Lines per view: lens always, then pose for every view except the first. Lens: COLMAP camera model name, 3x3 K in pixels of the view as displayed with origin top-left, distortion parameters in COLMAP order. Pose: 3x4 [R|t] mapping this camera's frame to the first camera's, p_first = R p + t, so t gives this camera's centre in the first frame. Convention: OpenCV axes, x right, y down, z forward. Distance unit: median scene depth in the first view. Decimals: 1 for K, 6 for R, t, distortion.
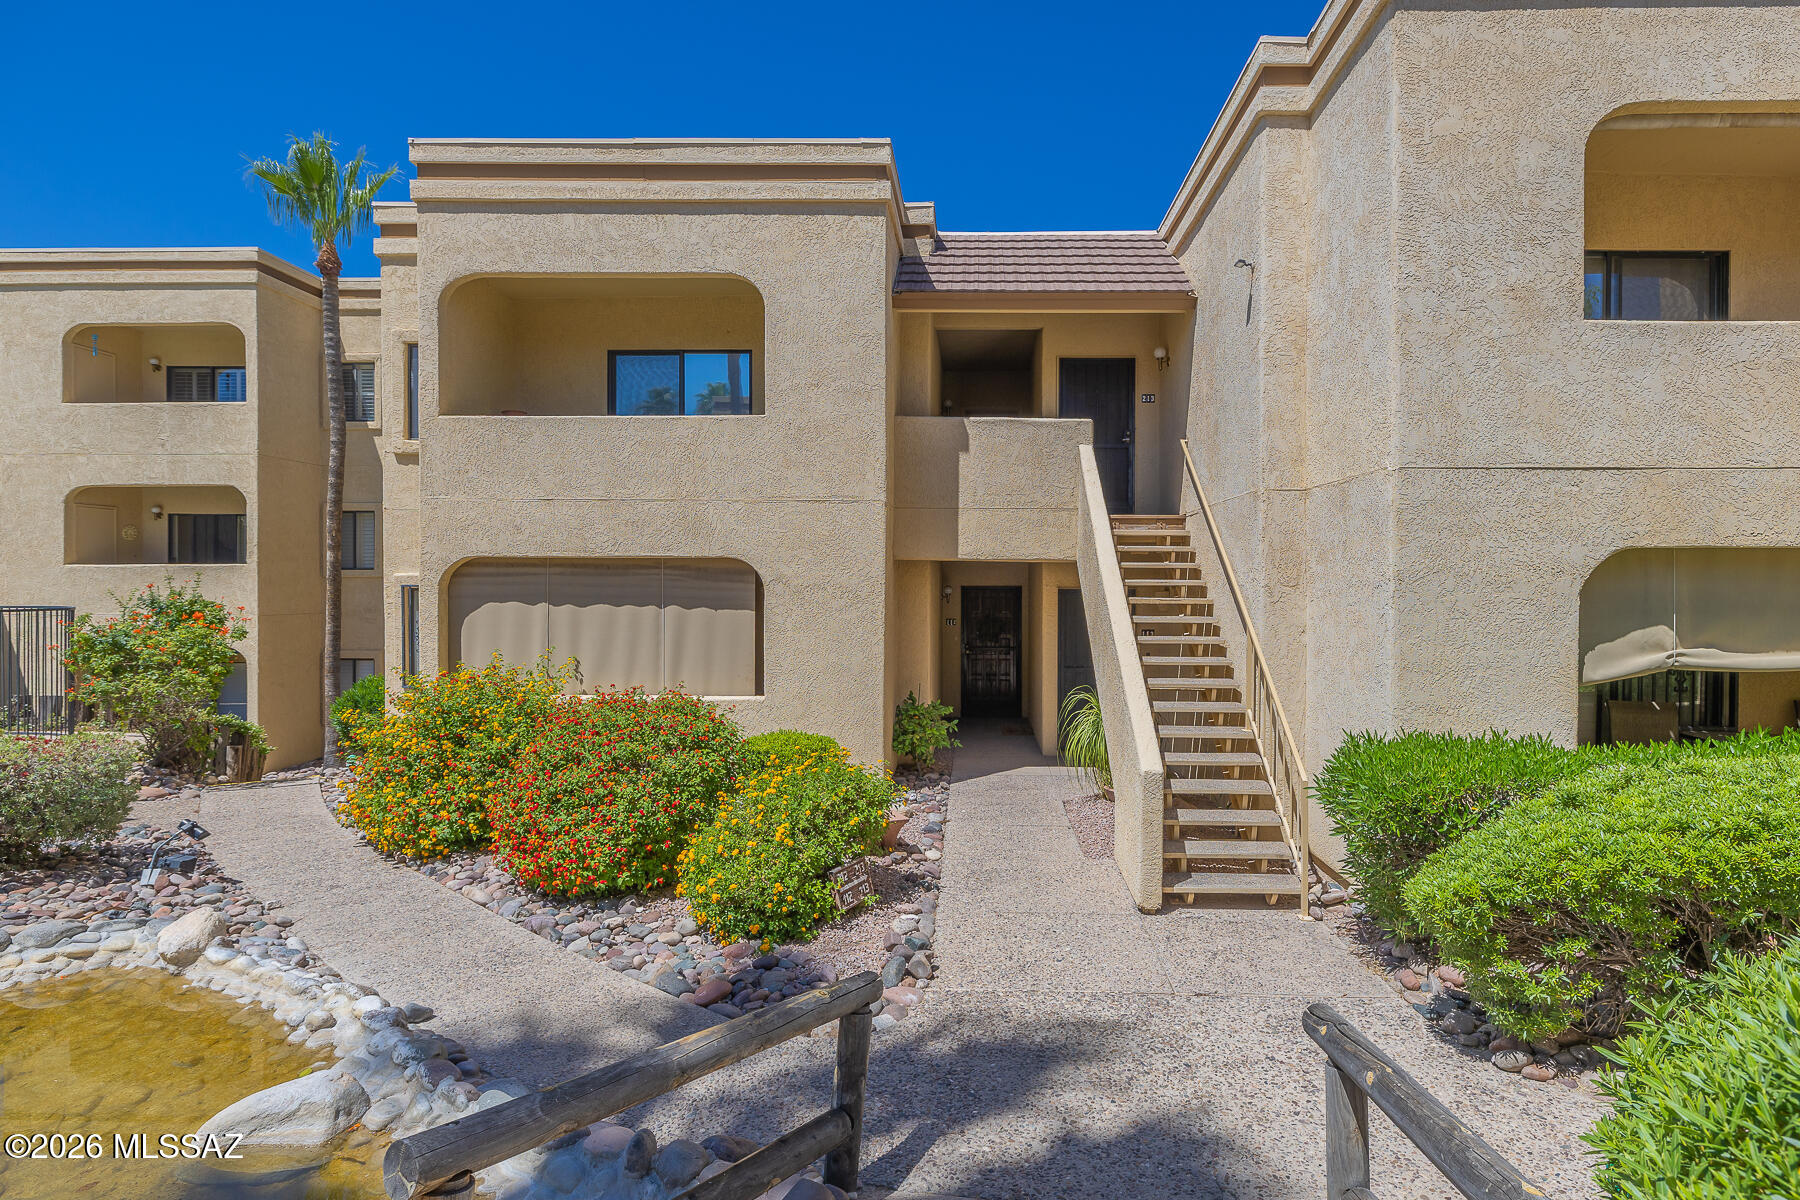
lens RADIAL K [[920.5, 0, 999.5], [0, 920.5, 600.8], [0, 0, 1]] dist [-0.002975, -0.001001]
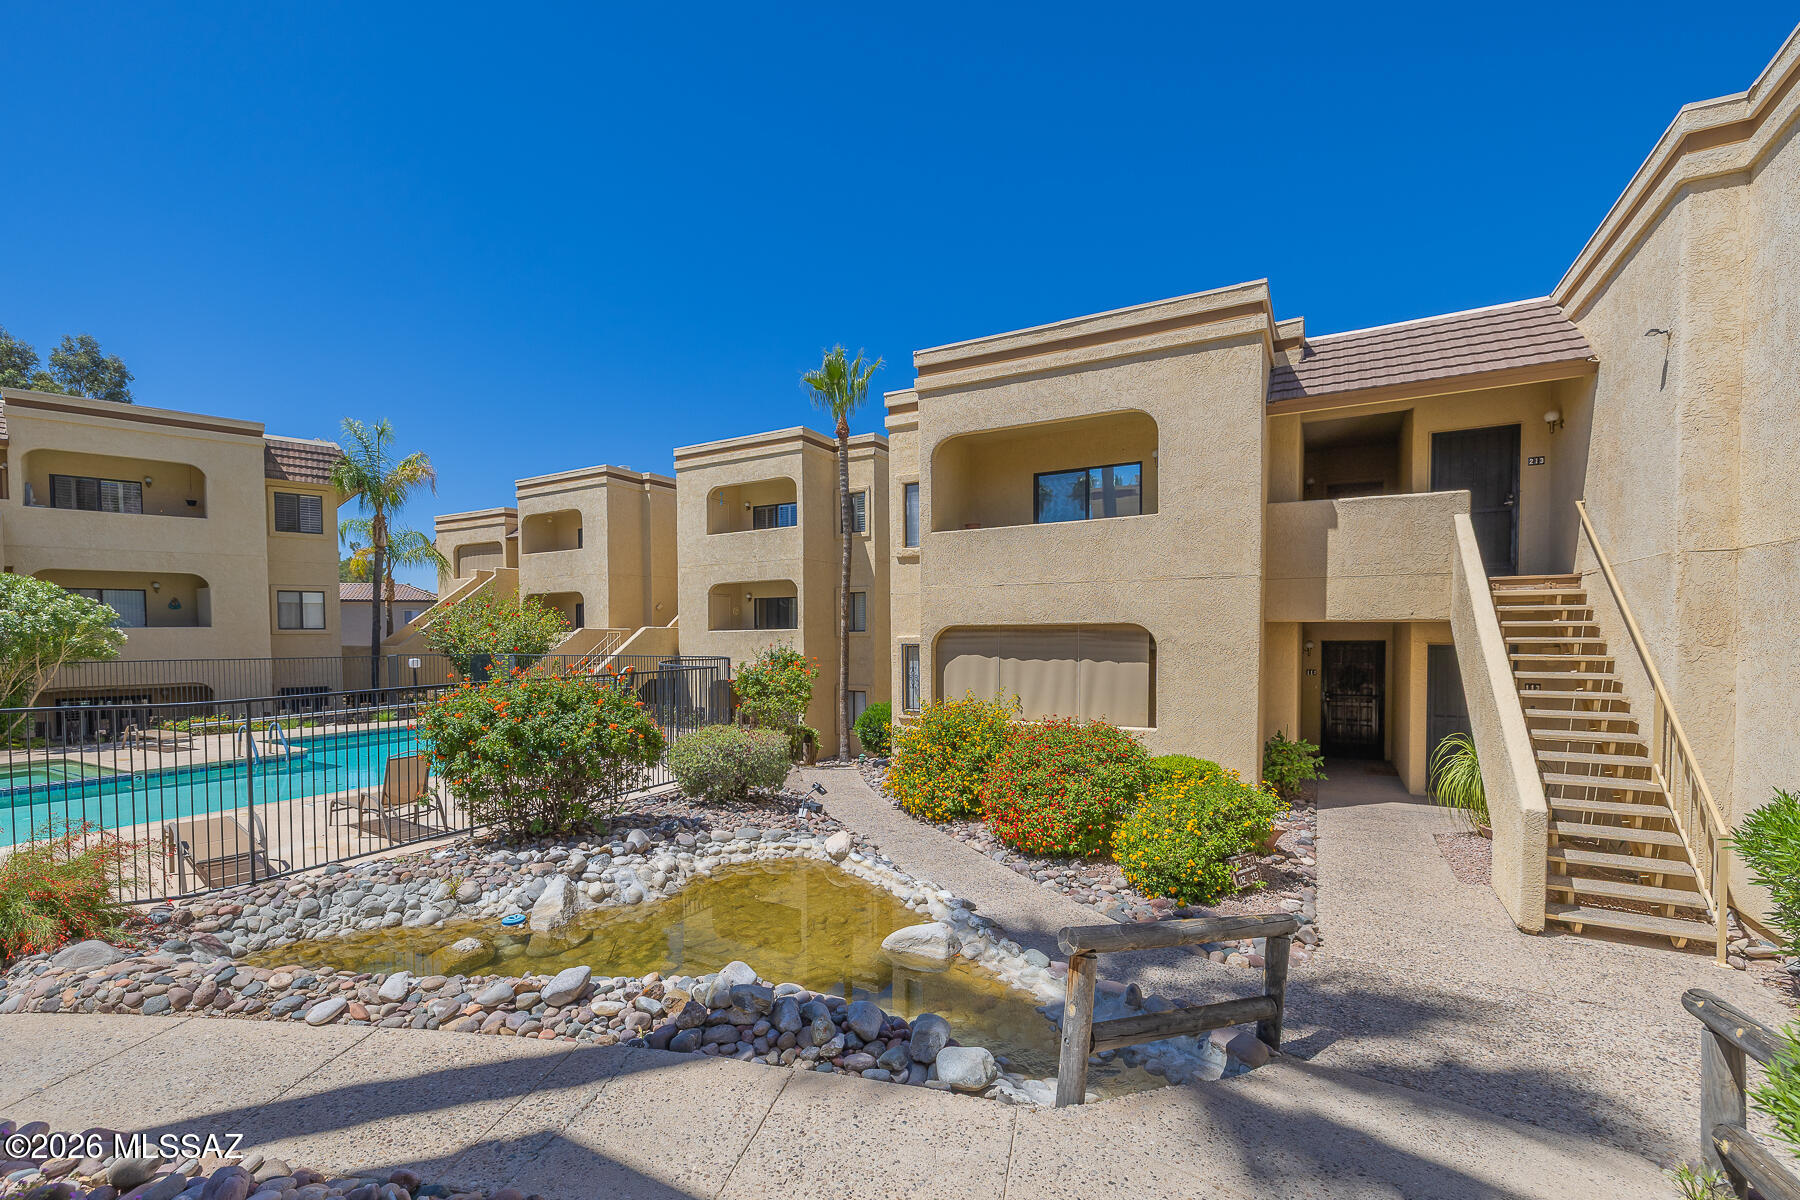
lens RADIAL K [[787.7, 0, 875.0], [0, 787.7, 663.4], [0, 0, 1]] dist [0.001485, -0.000035]
pose [[0.859160, 0.008138, -0.511643, -0.029894], [0.001602, 0.999826, 0.018593, -0.012524], [0.511705, -0.016794, 0.858997, -0.198978]]
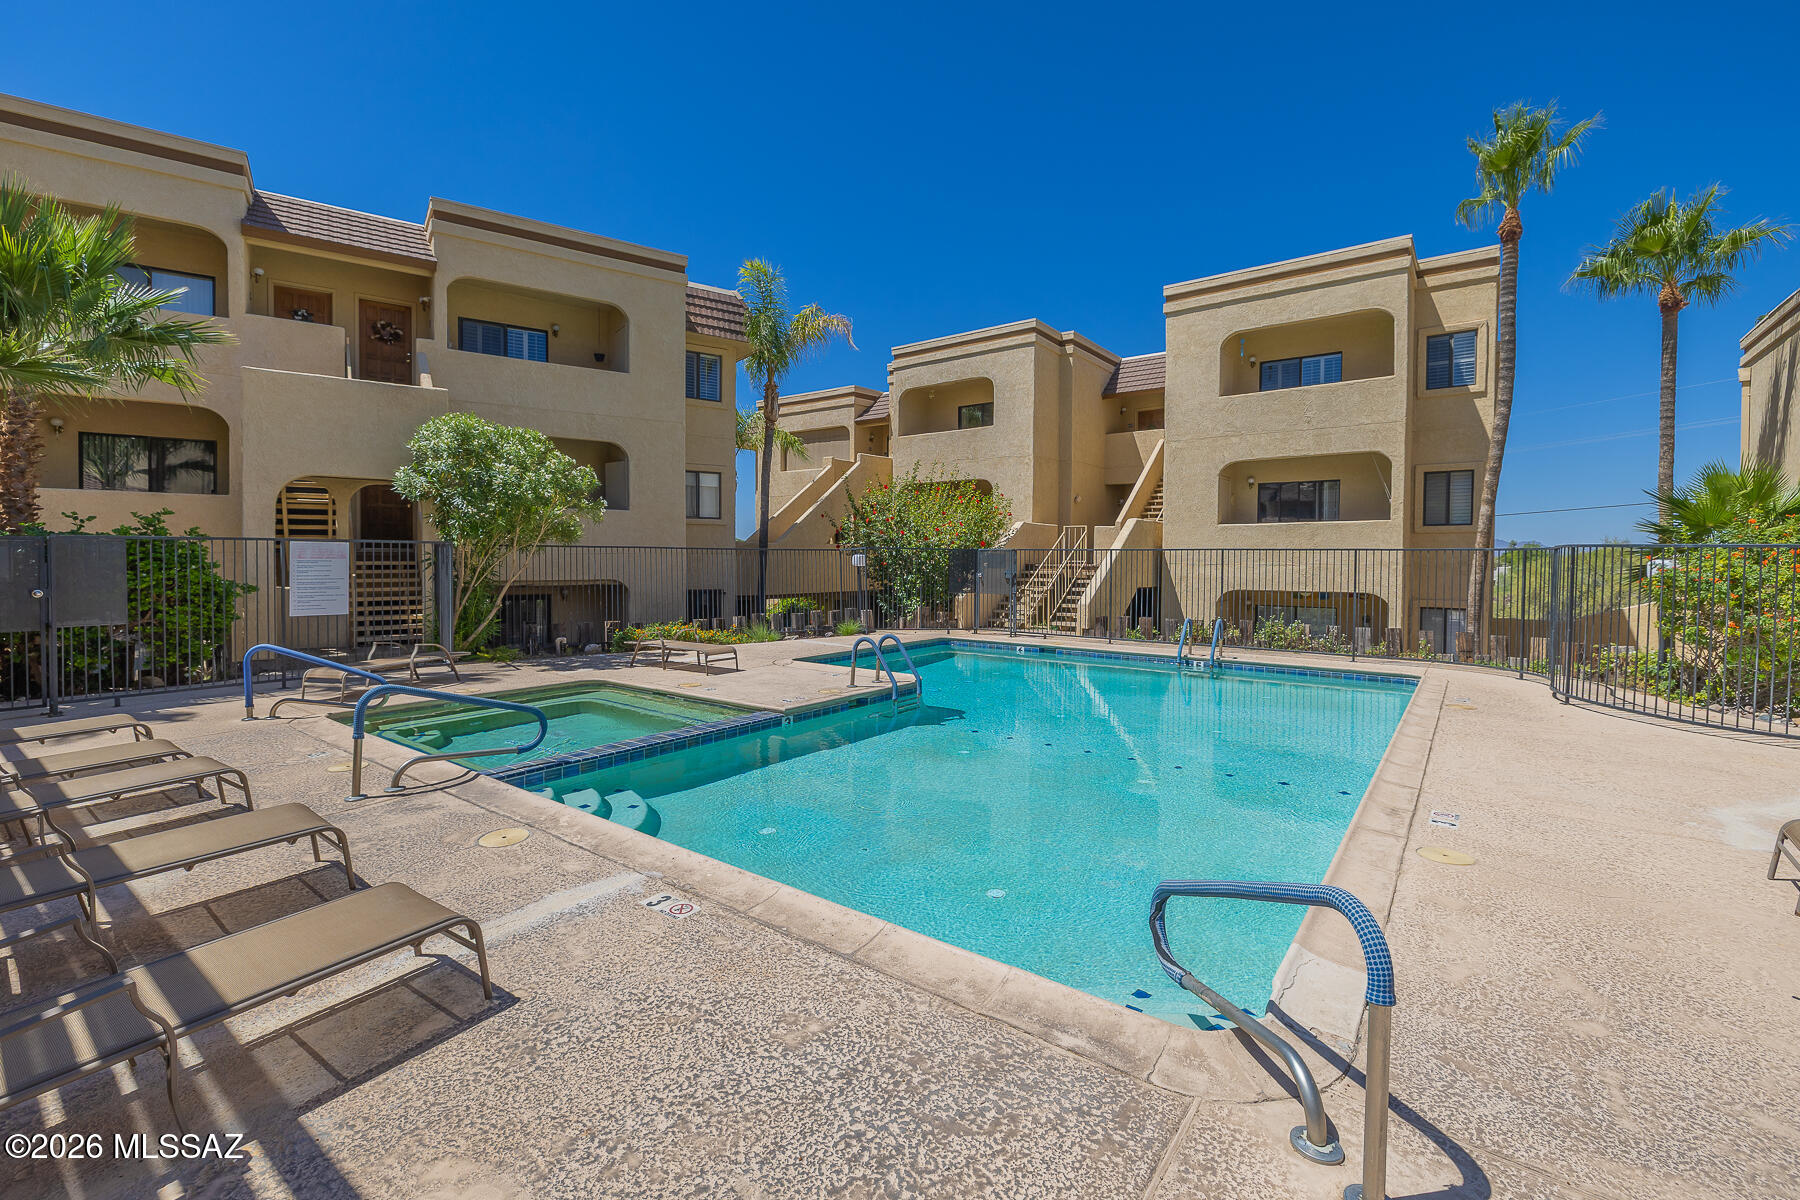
lens RADIAL K [[787.7, 0, 917.0], [0, 787.7, 577.6], [0, 0, 1]] dist [0.001485, -0.000035]
pose [[0.789641, 0.019923, -0.613245, -1.462304], [-0.014113, 0.999798, 0.014308, 0.052530], [0.613406, -0.002644, 0.789763, -0.254140]]
